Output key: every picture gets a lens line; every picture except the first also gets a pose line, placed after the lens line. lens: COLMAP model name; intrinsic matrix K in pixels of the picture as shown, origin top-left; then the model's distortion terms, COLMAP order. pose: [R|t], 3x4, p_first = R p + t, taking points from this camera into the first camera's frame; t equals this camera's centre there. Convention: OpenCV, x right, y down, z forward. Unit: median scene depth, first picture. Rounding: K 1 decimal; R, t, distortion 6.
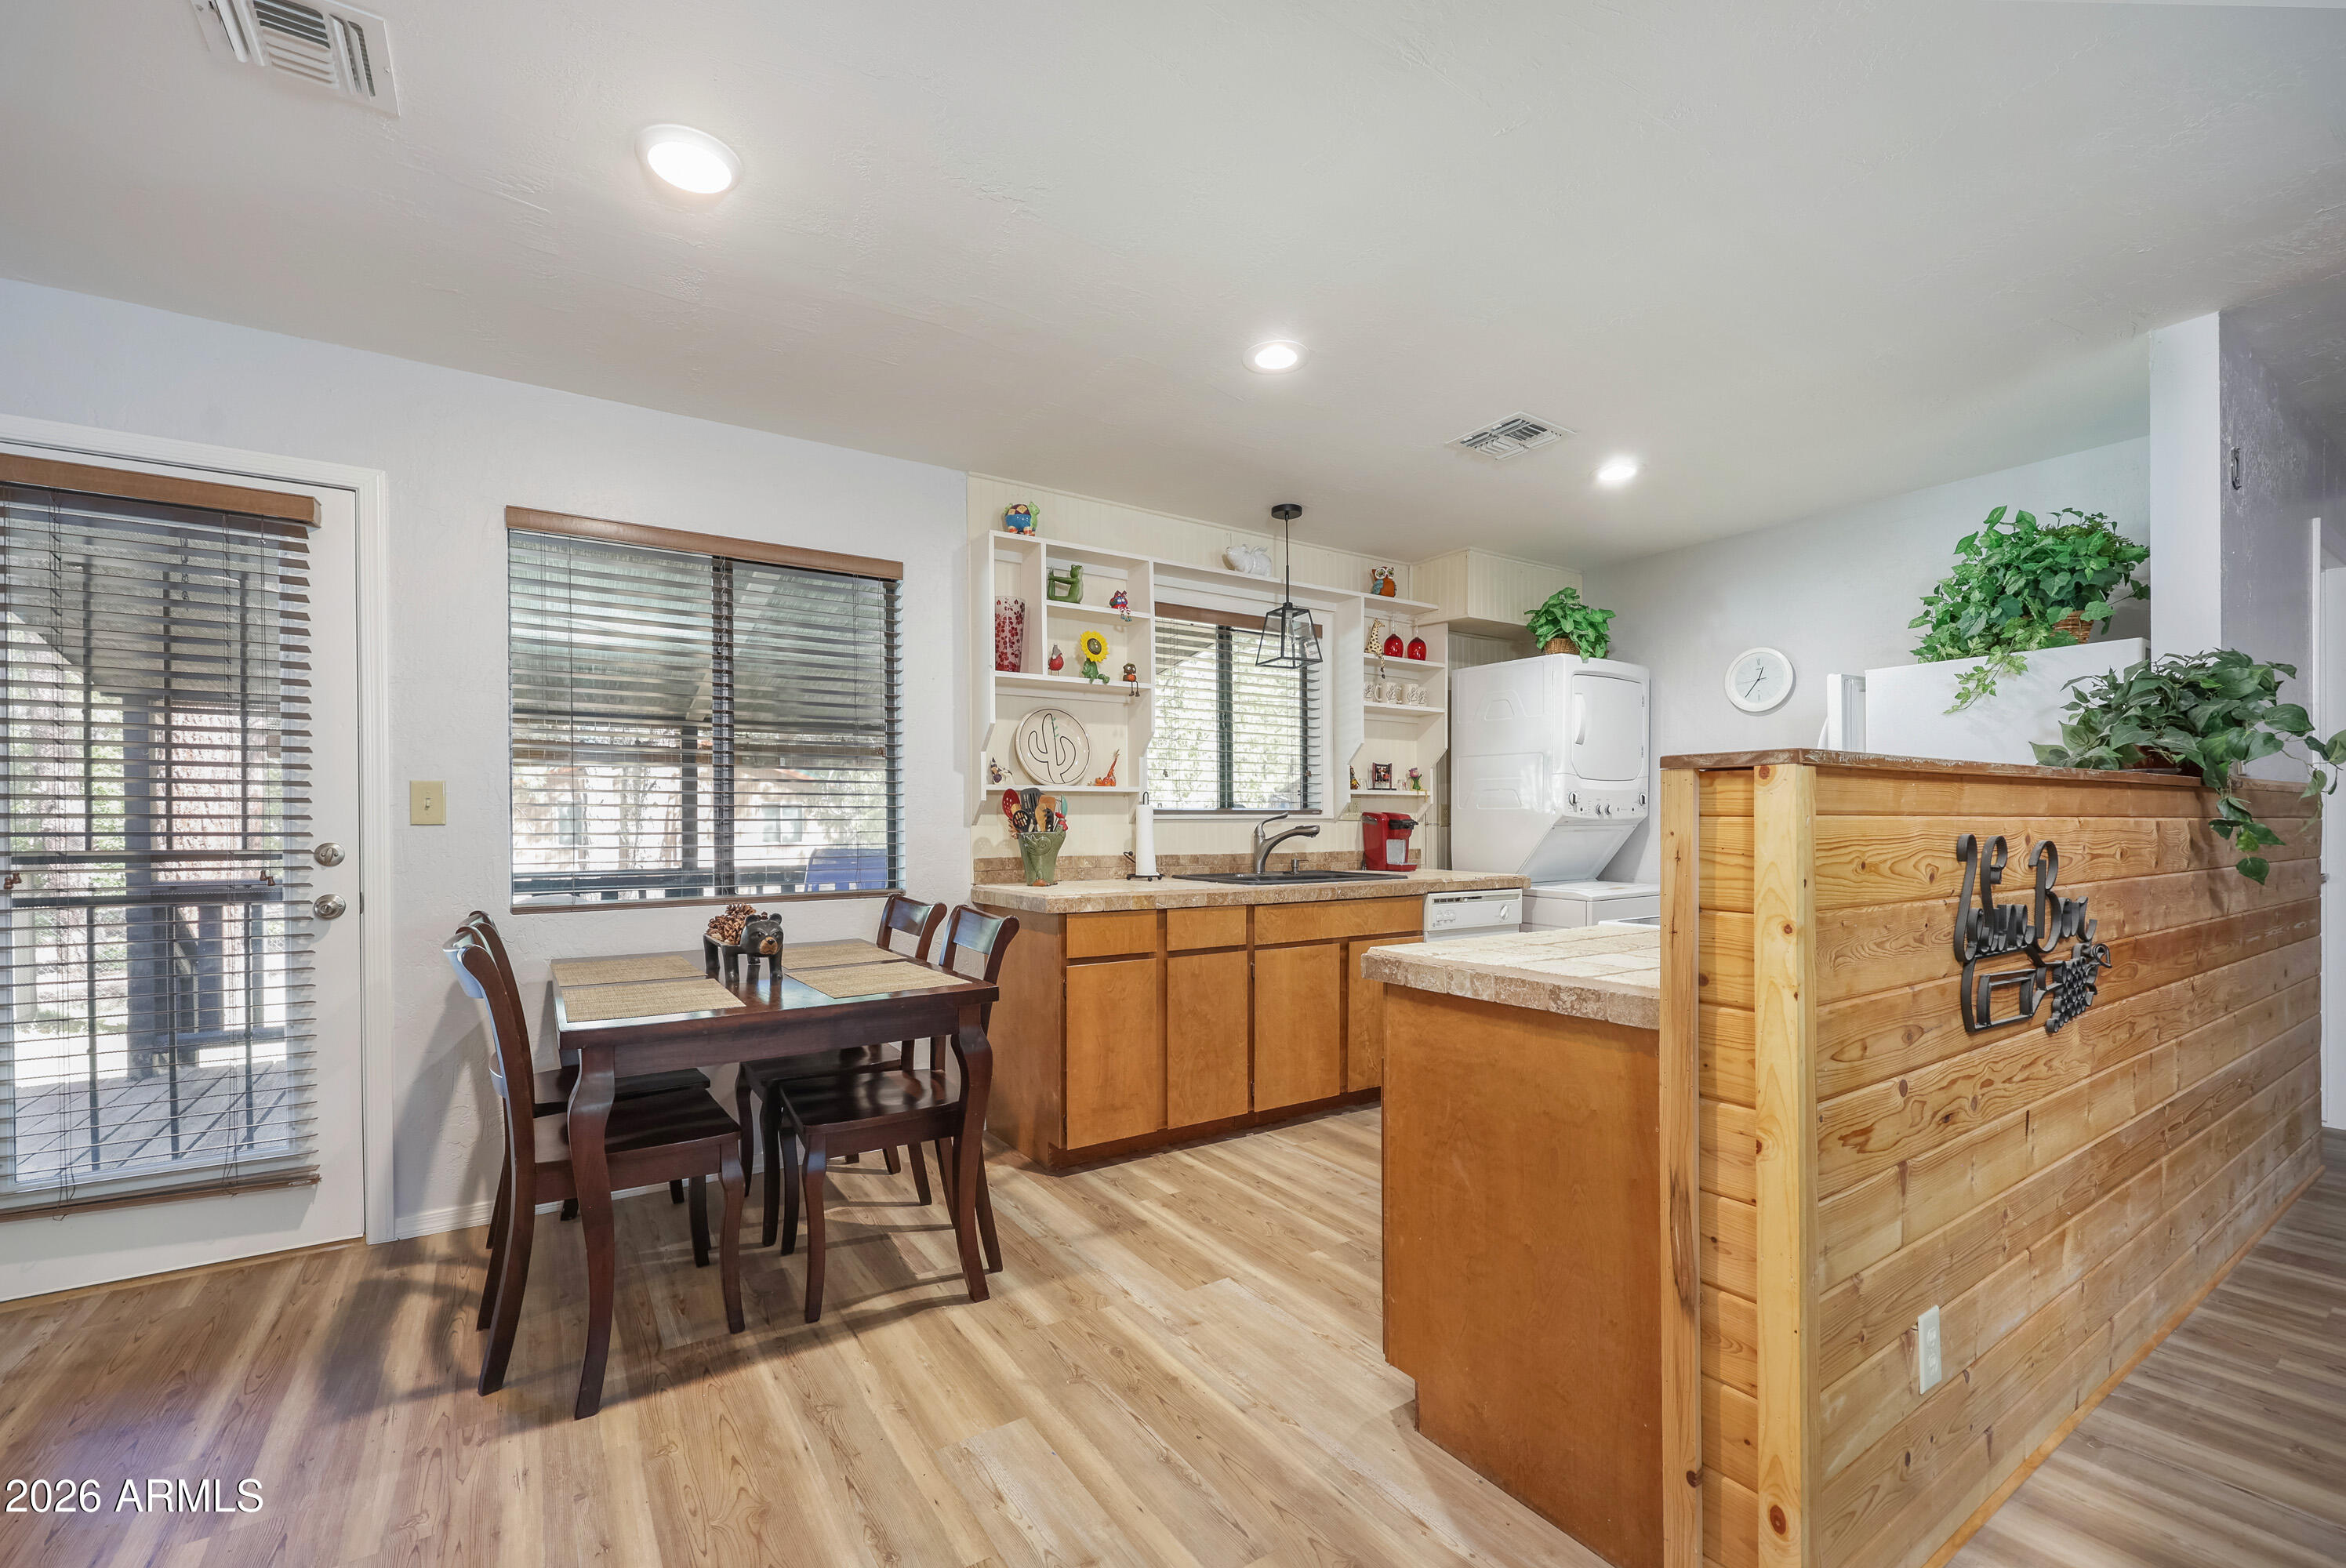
lens RADIAL K [[965.3, 0, 1174.3], [0, 965.3, 830.1], [0, 0, 1]] dist [-0.001628, -0.000061]
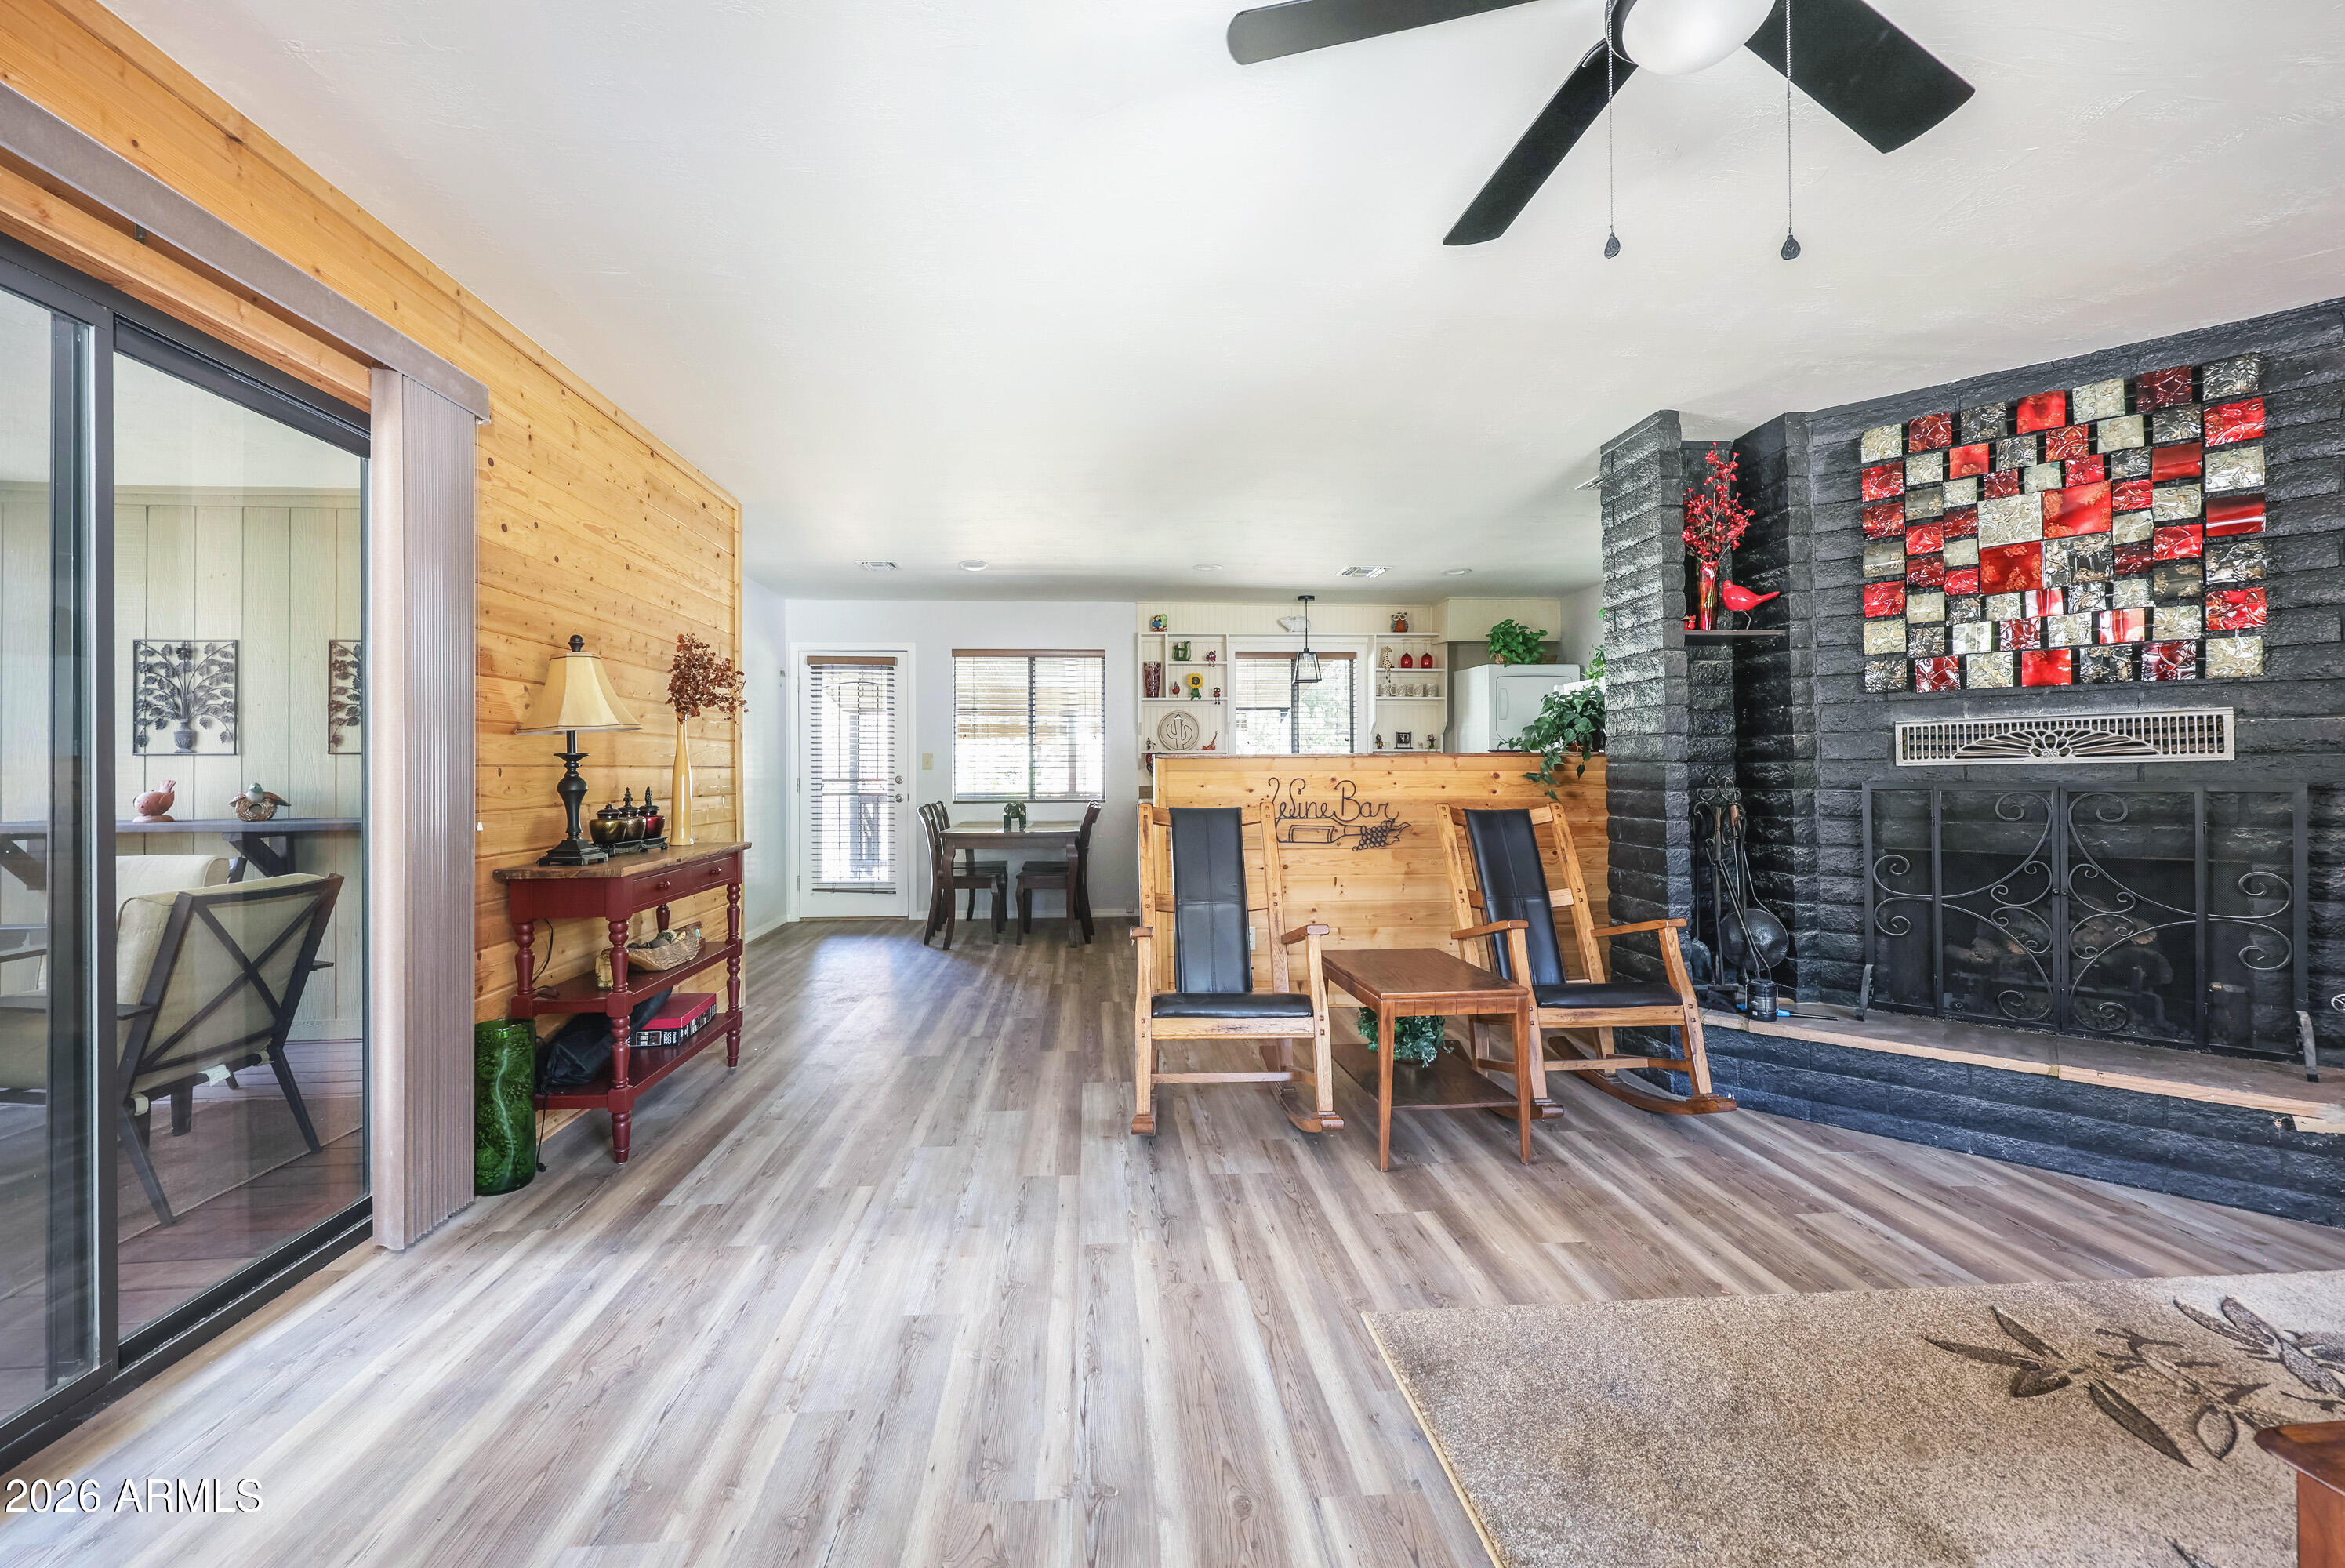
lens RADIAL K [[952.7, 0, 1155.7], [0, 952.7, 764.4], [0, 0, 1]] dist [-0.000954, -0.000138]
pose [[0.869140, 0.002919, -0.494557, 0.816804], [-0.005077, 0.999983, -0.003021, -0.011286], [0.494540, 0.005137, 0.869140, -0.746735]]
